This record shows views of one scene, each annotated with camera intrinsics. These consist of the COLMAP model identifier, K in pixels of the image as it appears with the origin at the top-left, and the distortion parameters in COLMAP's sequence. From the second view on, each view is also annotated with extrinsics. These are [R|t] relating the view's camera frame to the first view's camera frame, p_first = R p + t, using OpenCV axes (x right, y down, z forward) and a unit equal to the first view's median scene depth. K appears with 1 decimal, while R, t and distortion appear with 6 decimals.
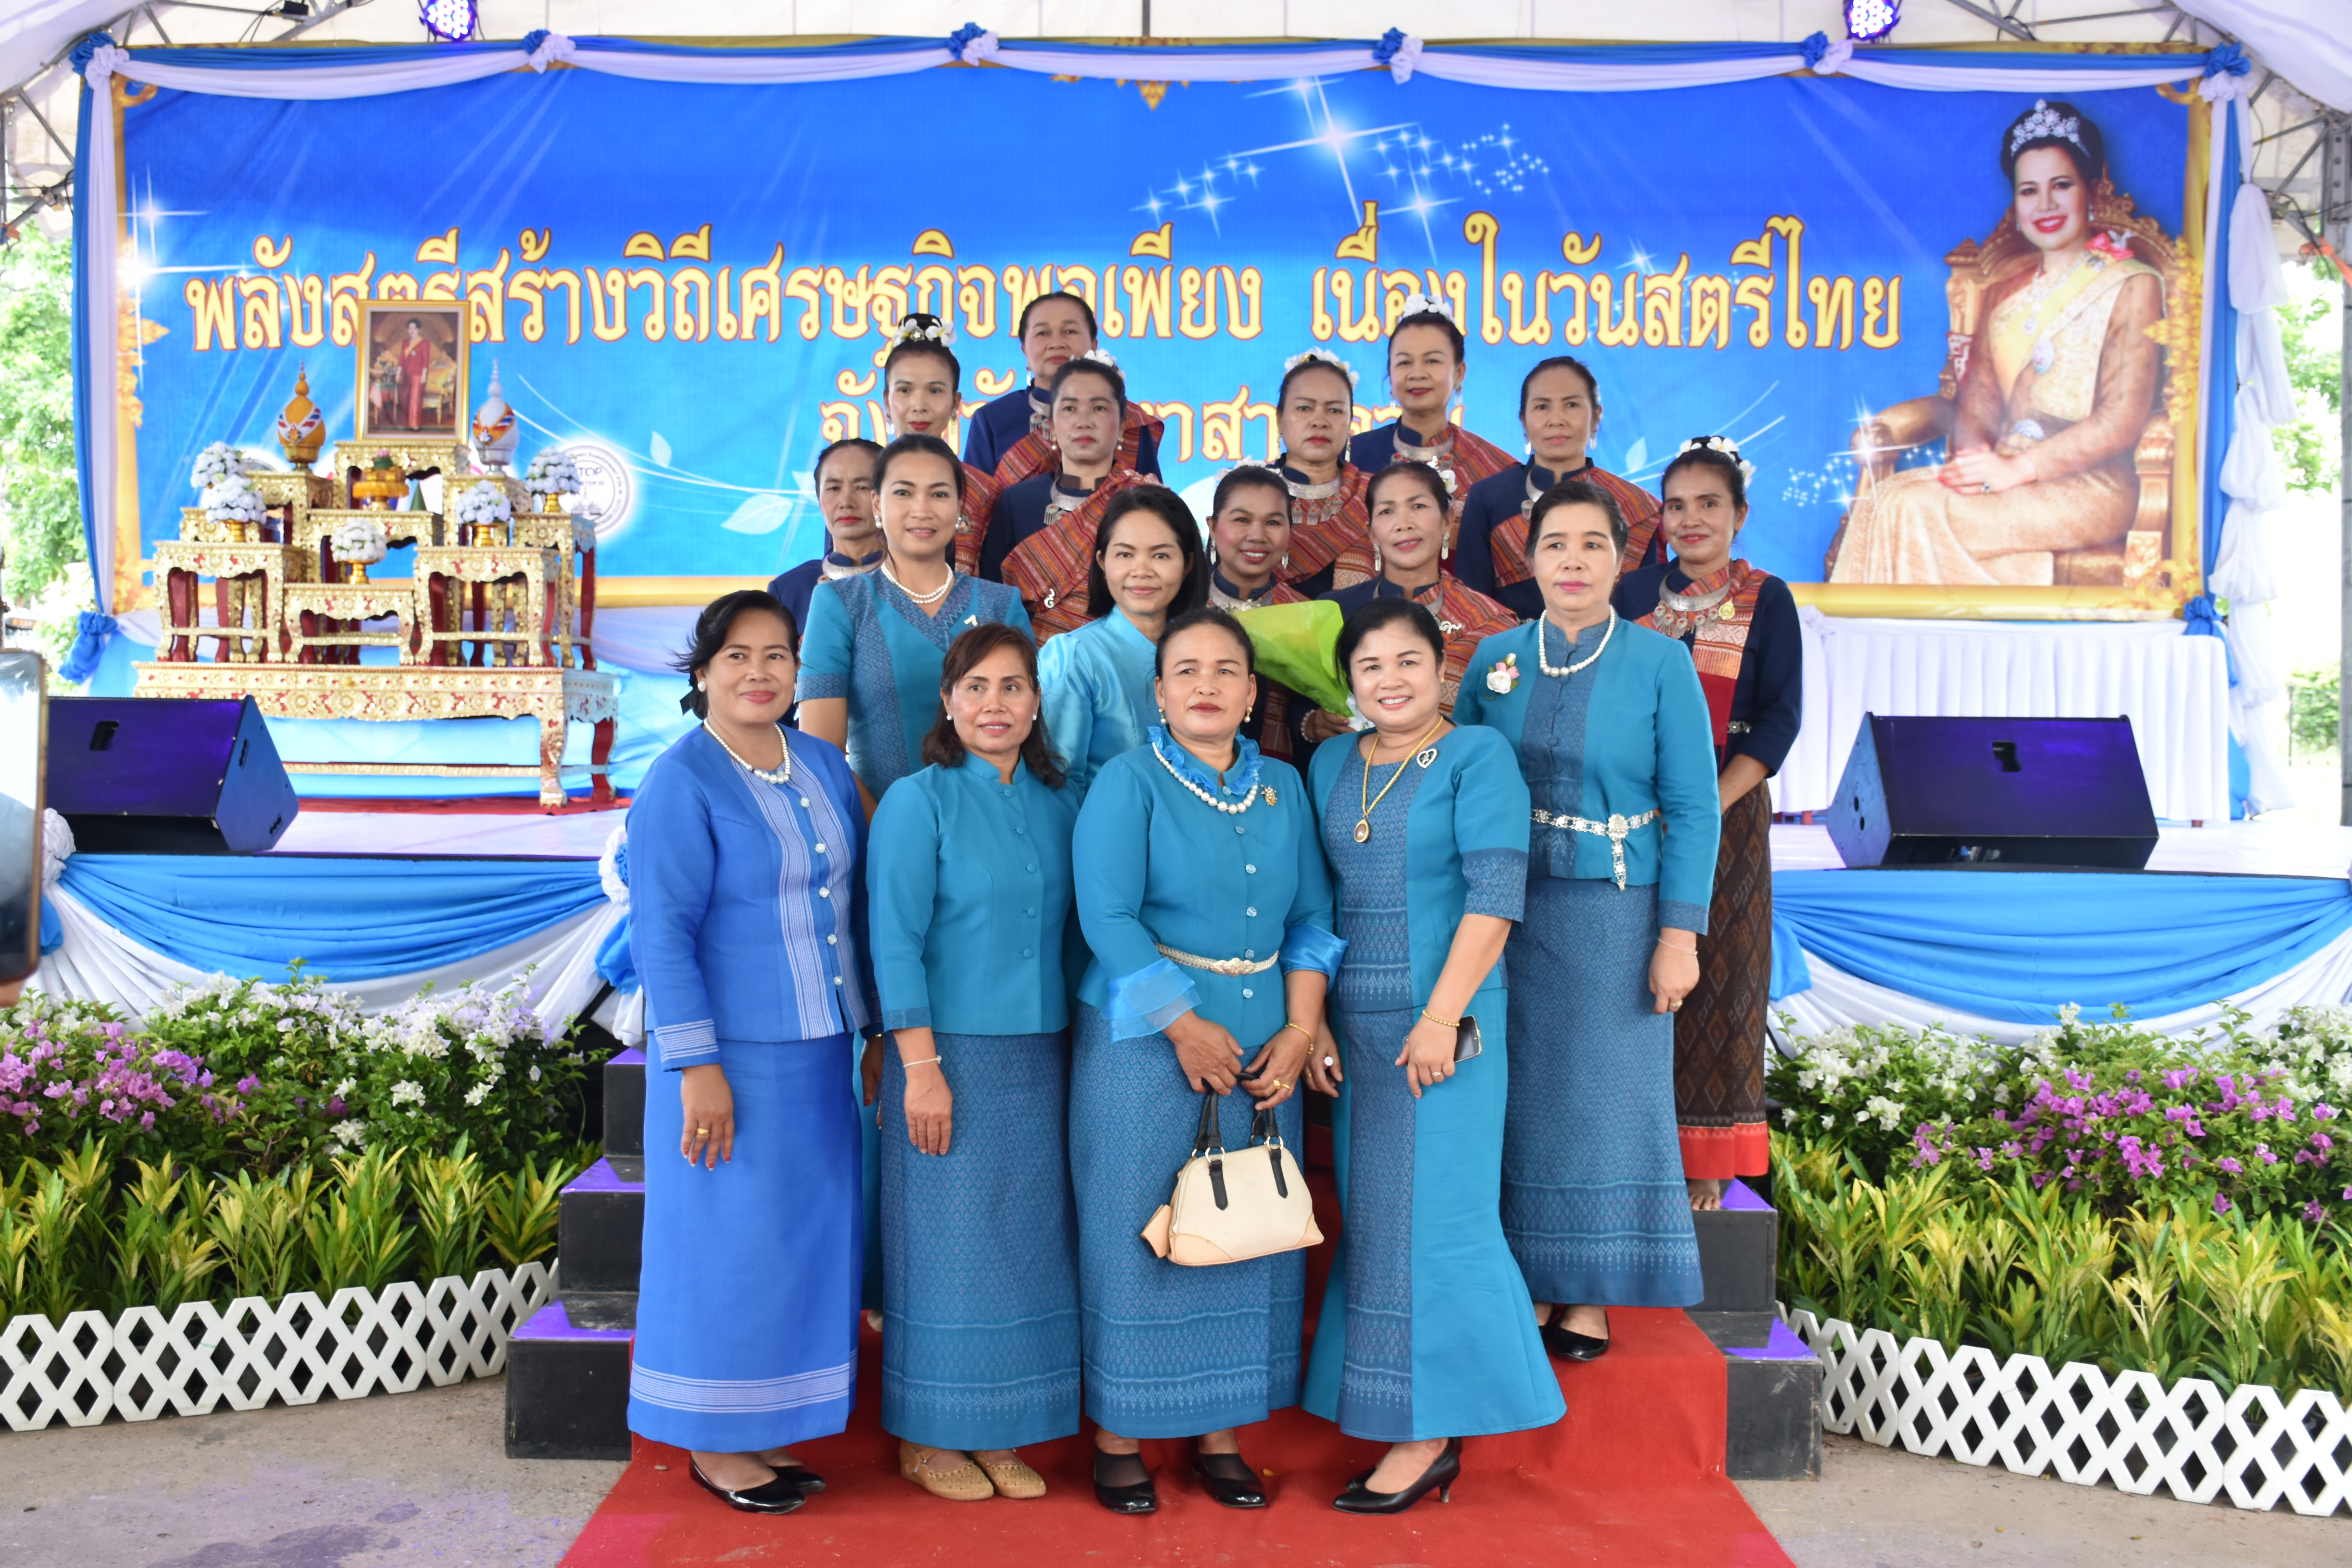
lens RADIAL K [[2670.8, 0, 1179.5], [0, 2670.8, 786.9], [0, 0, 1]] dist [-0.022438, 0.088973]
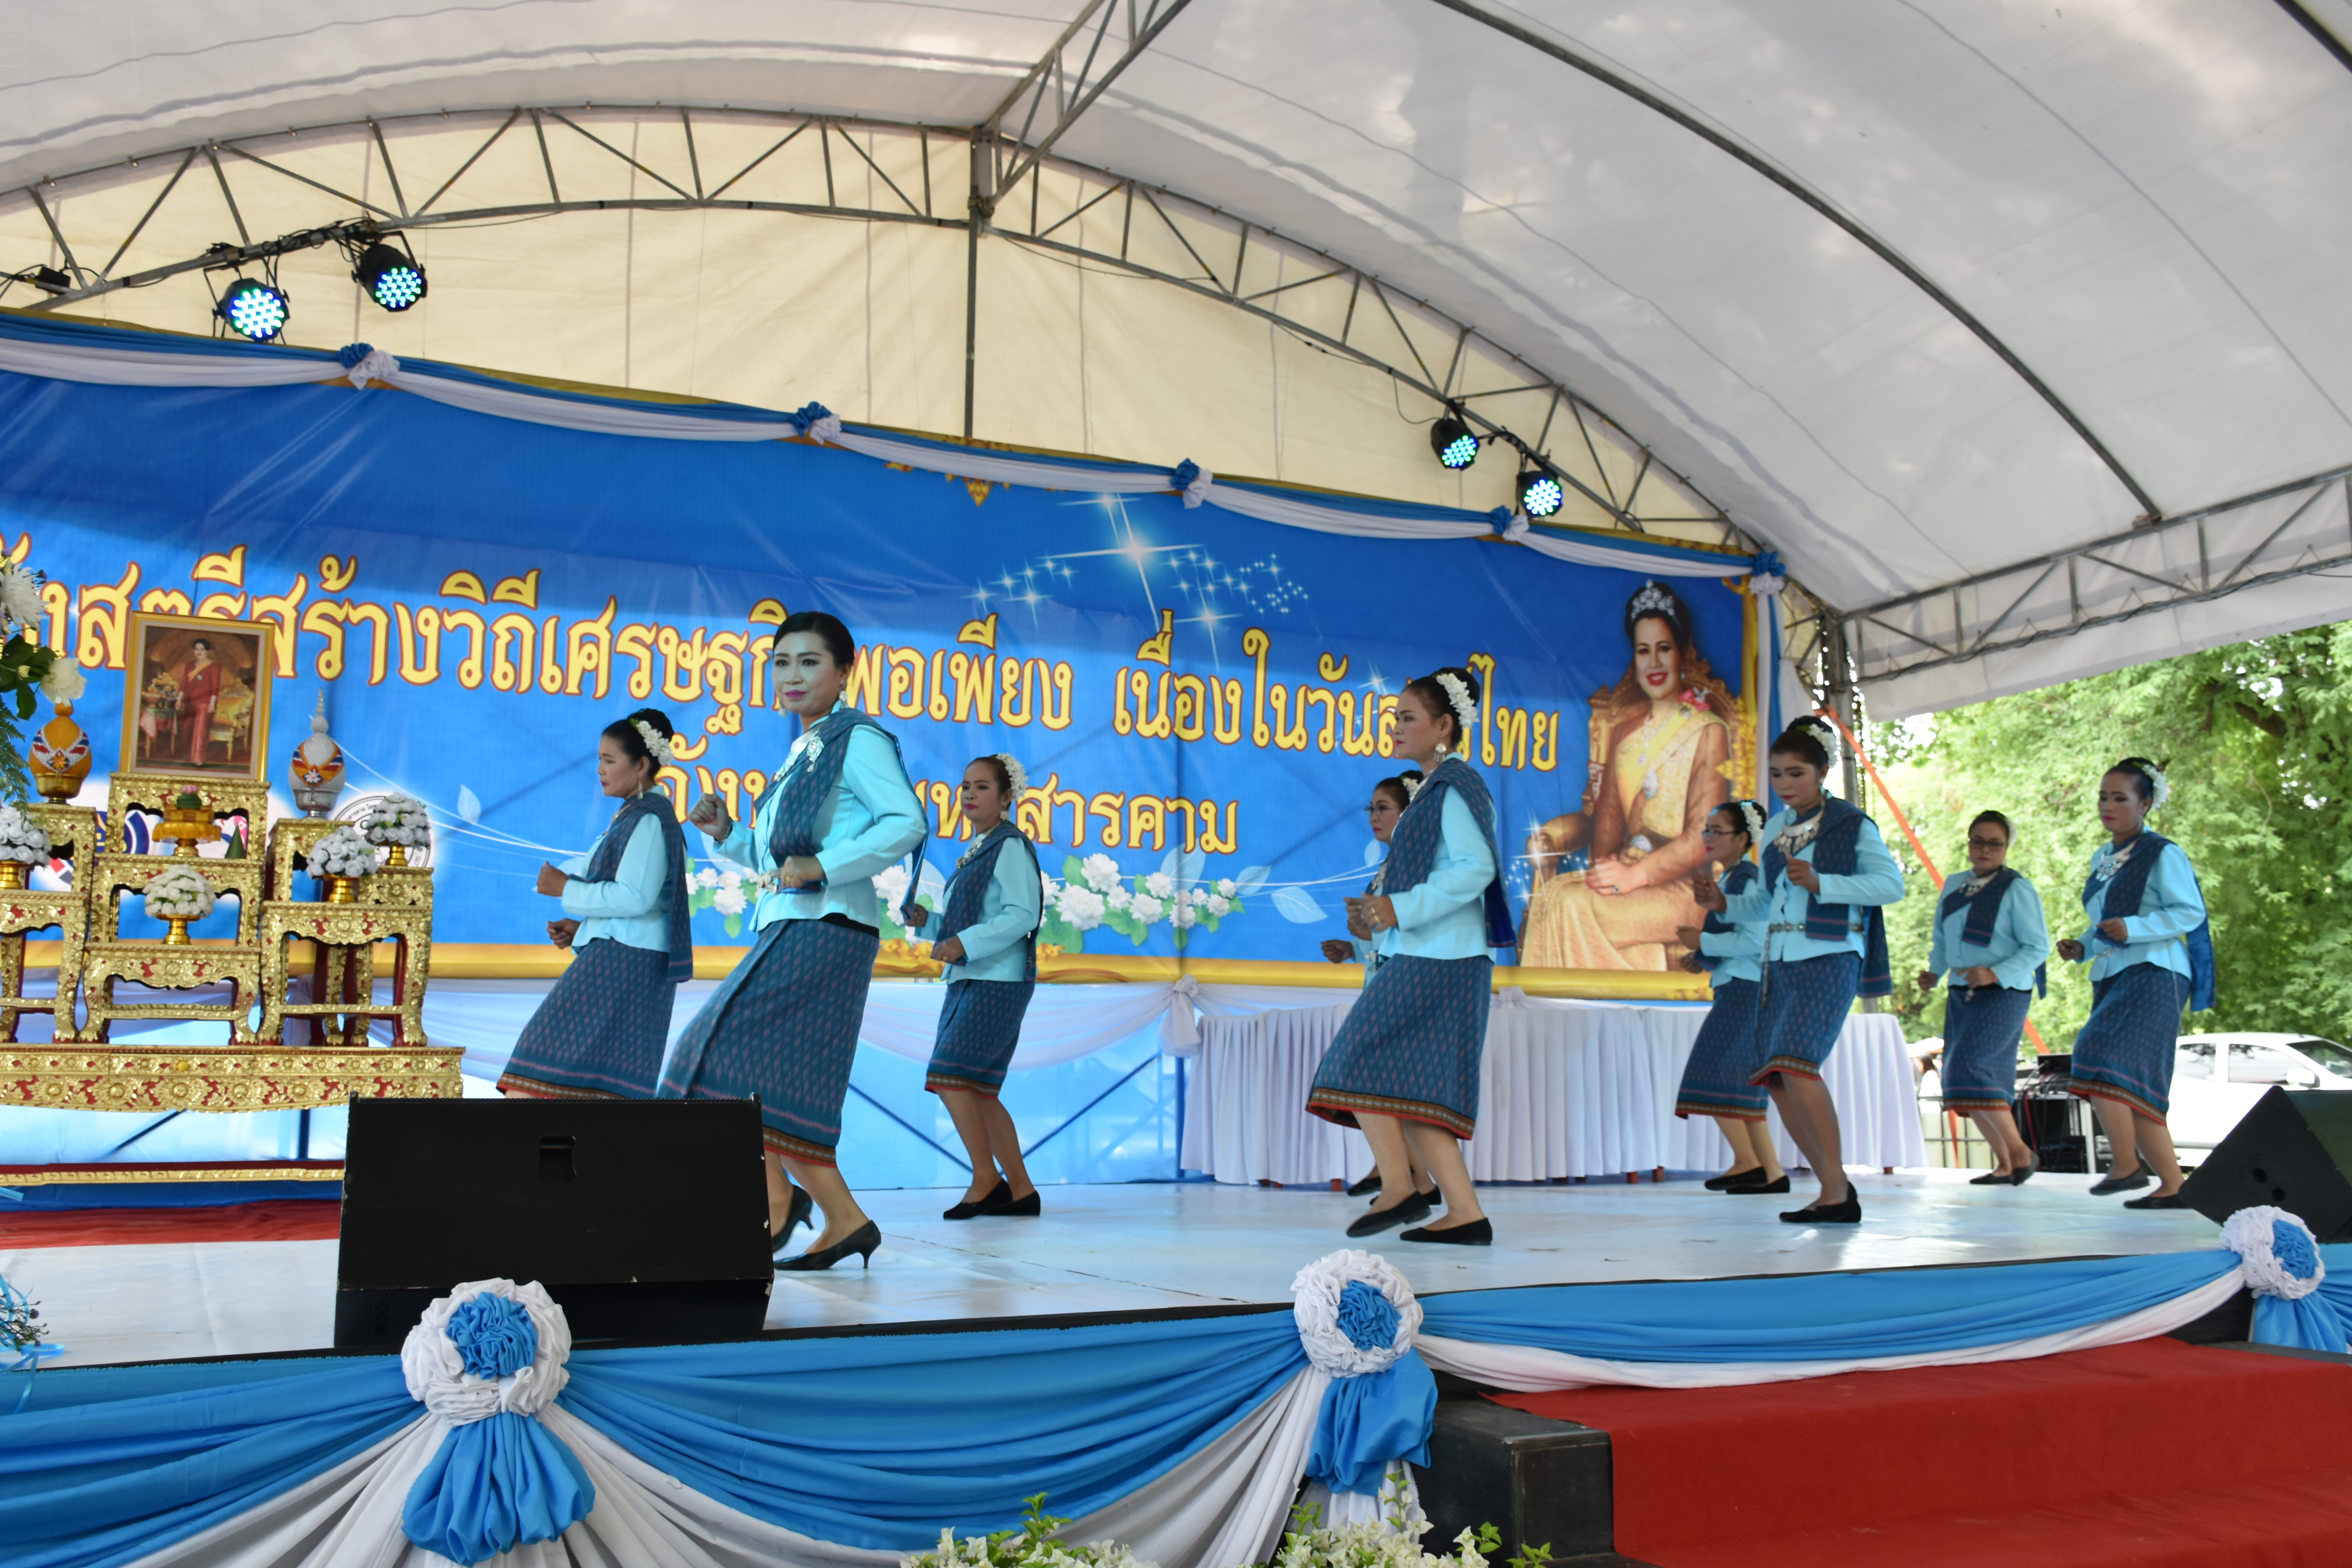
lens RADIAL K [[2046.8, 0, 1174.6], [0, 2046.8, 784.2], [0, 0, 1]] dist [0.007636, -0.021633]
pose [[0.891342, 0.052972, 0.450225, -0.313990], [0.022628, 0.986713, -0.160891, -0.016282], [-0.452766, 0.153597, 0.878300, 0.293337]]
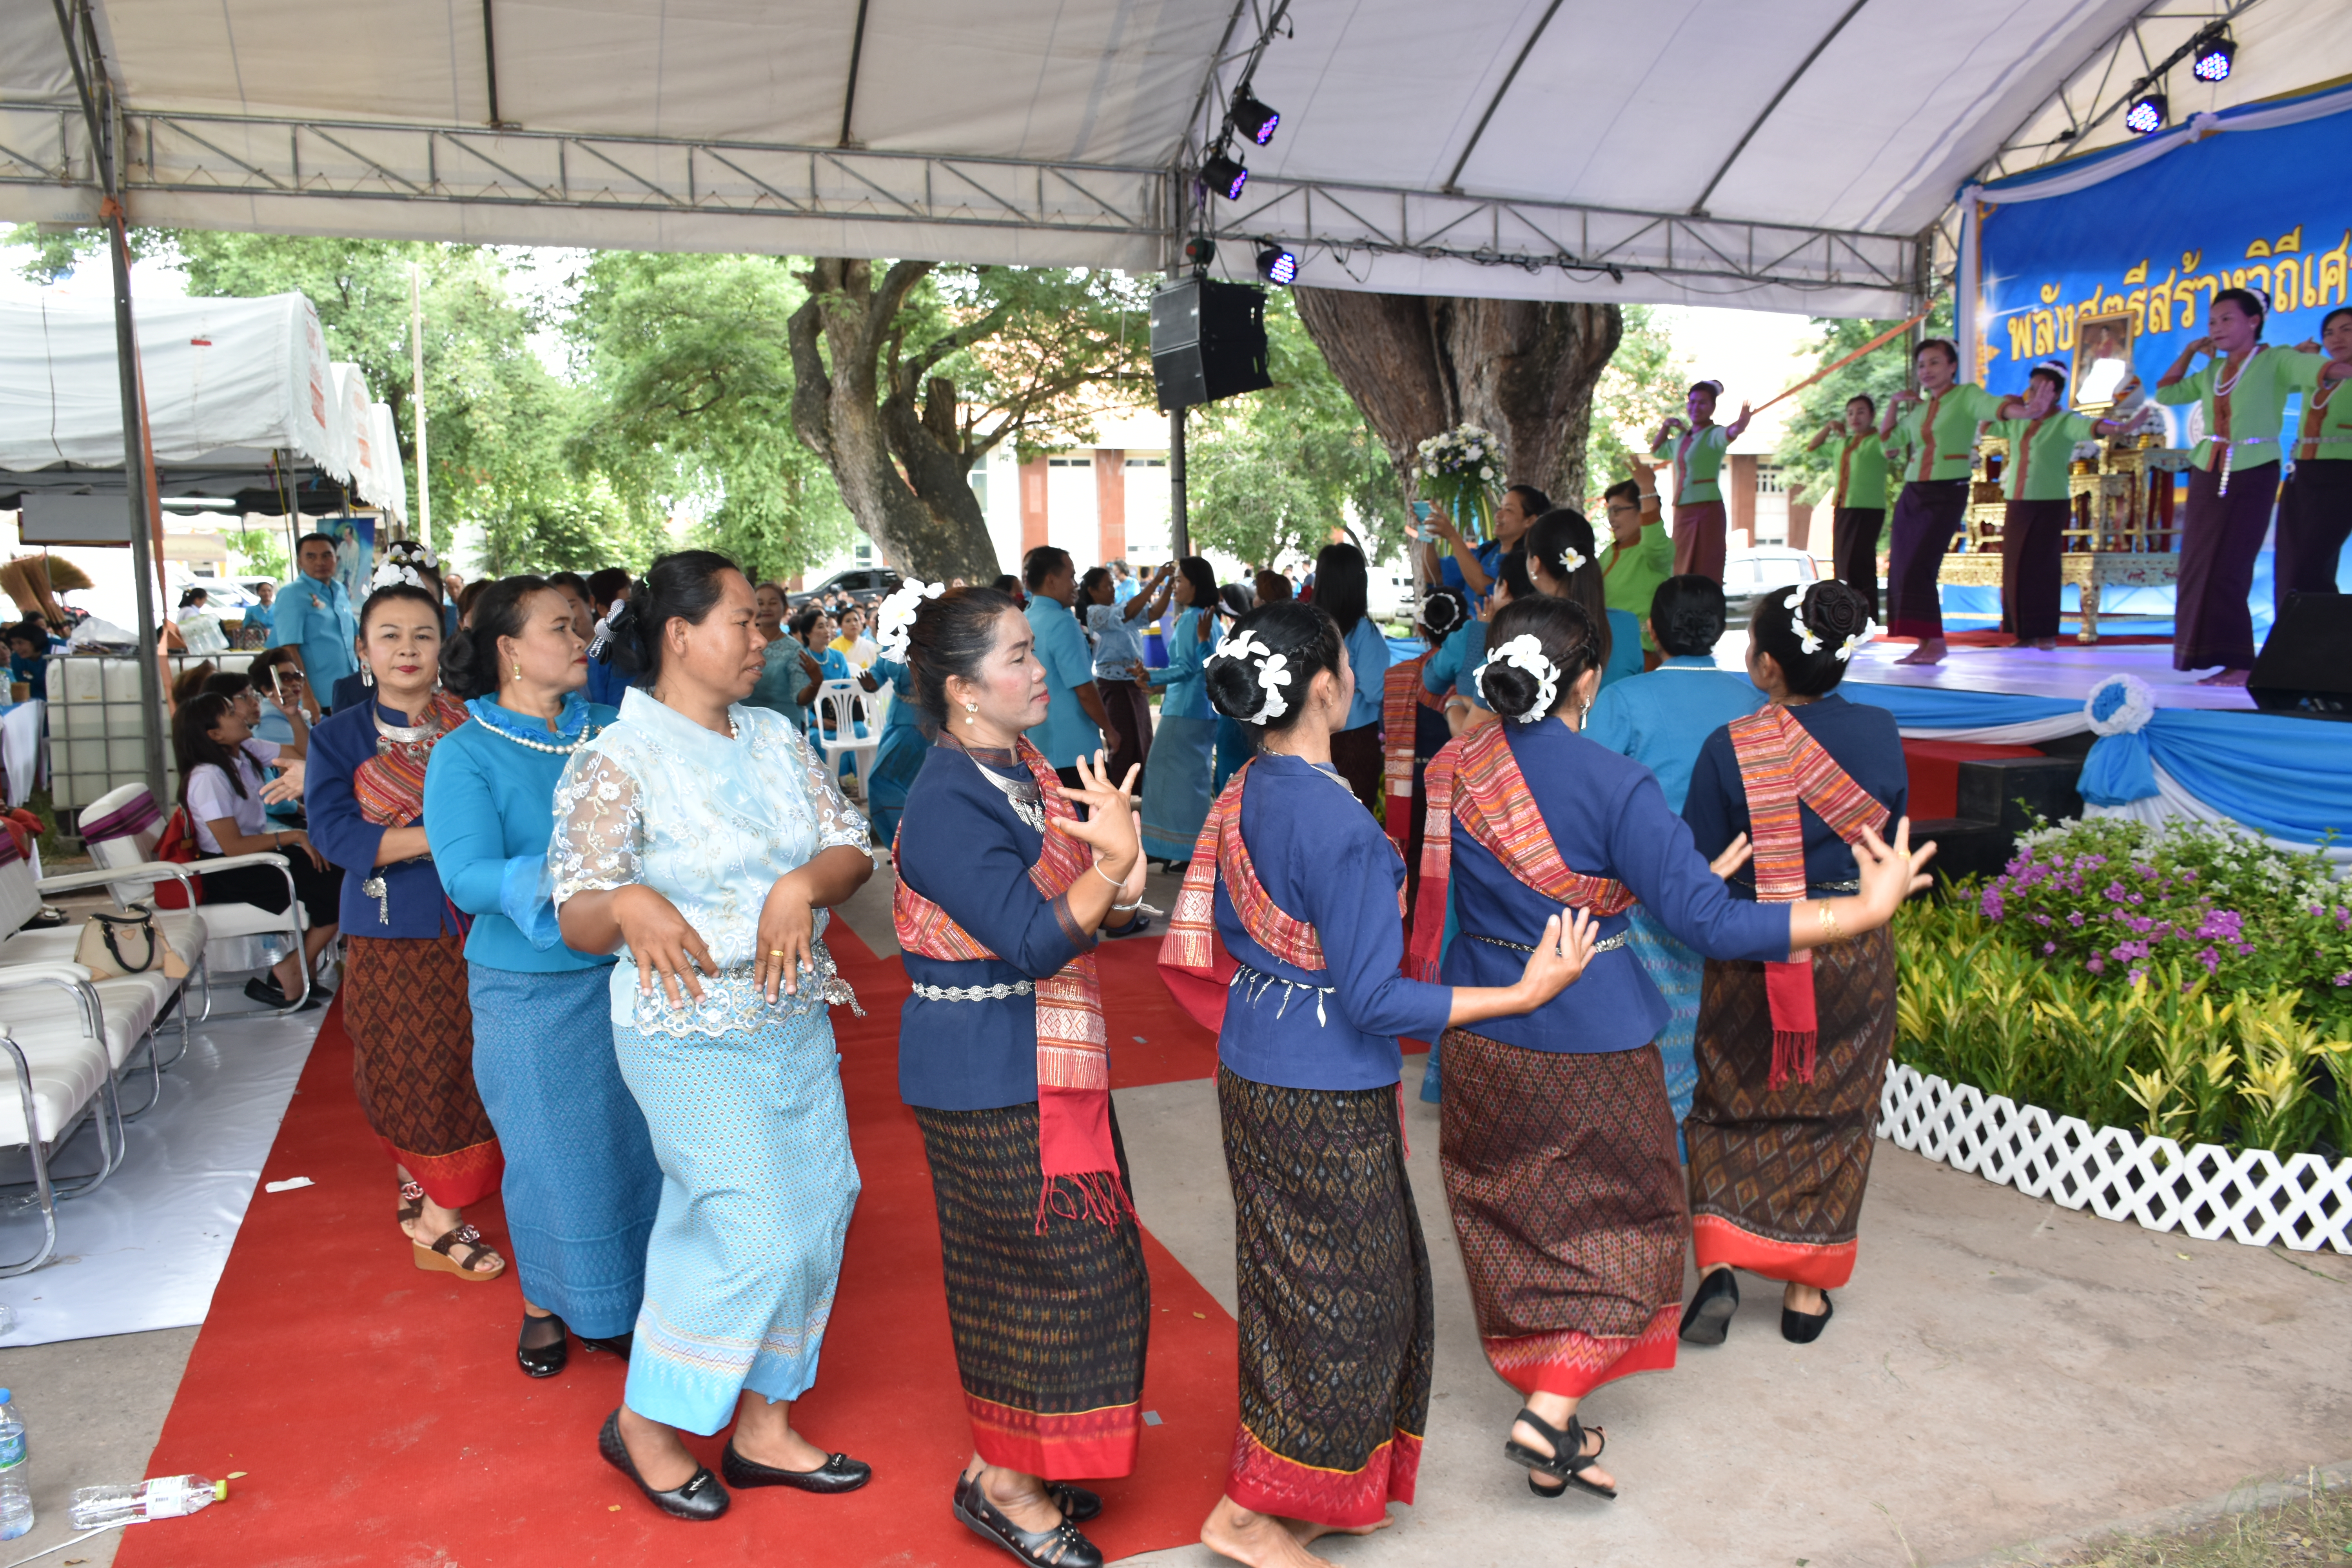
lens RADIAL K [[1817.6, 0, 1177.6], [0, 1817.6, 790.8], [0, 0, 1]] dist [0.006978, 0.004132]
pose [[0.347964, 0.102226, -0.931918, 0.572554], [-0.006525, 0.994277, 0.106630, -0.014681], [0.937485, -0.031022, 0.346640, 0.112054]]
